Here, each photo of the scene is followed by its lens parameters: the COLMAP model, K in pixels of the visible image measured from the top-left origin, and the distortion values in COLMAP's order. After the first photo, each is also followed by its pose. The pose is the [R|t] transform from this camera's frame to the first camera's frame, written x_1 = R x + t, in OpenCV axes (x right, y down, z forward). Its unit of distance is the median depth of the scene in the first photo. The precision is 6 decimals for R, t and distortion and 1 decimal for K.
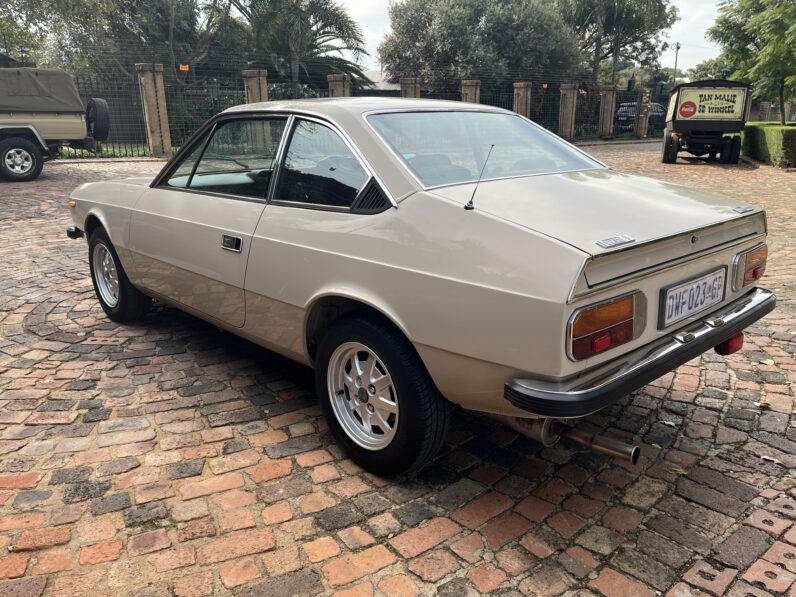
lens RADIAL K [[637.0, 0, 398.0], [0, 637.0, 298.5], [0, 0, 1]] dist [-0.004593, -0.002997]
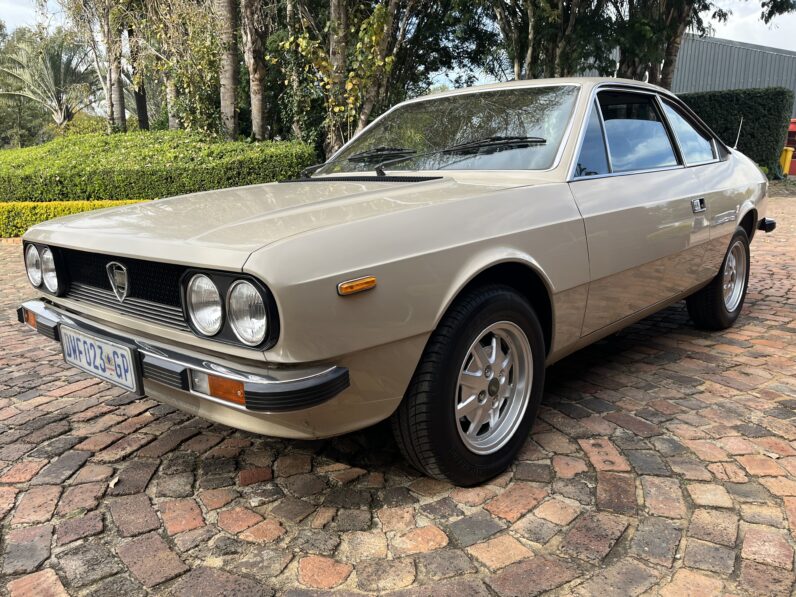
lens RADIAL K [[637.0, 0, 398.0], [0, 637.0, 298.5], [0, 0, 1]] dist [-0.004593, -0.002997]
pose [[-0.058198, -0.221152, 0.973501, -1.096071], [0.279365, 0.932586, 0.228559, -0.280927], [-0.958420, 0.285264, 0.007507, 1.258928]]
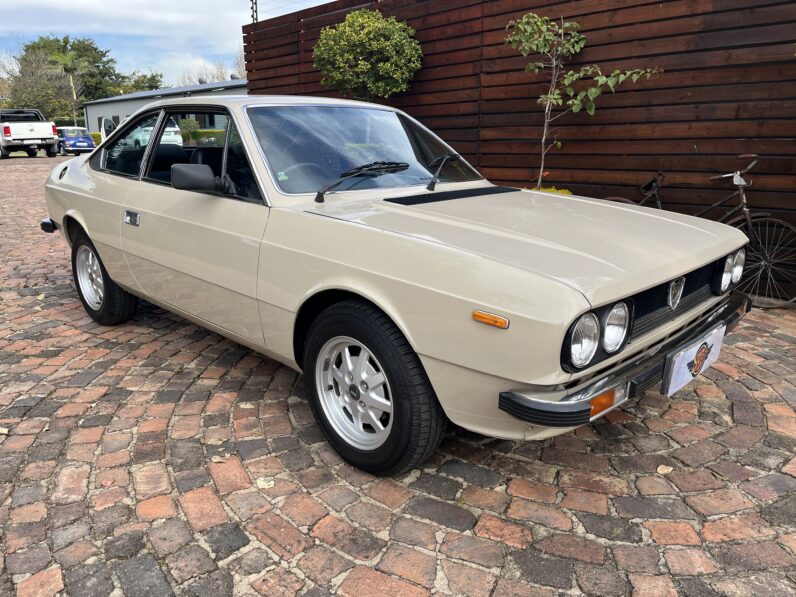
lens RADIAL K [[651.7, 0, 398.0], [0, 651.7, 298.5], [0, 0, 1]] dist [-0.006804, -0.007091]
pose [[-0.998963, 0.002269, -0.045478, -0.430933], [-0.020764, 0.866172, 0.499314, -0.485984], [0.040525, 0.499740, -0.865227, 1.868822]]
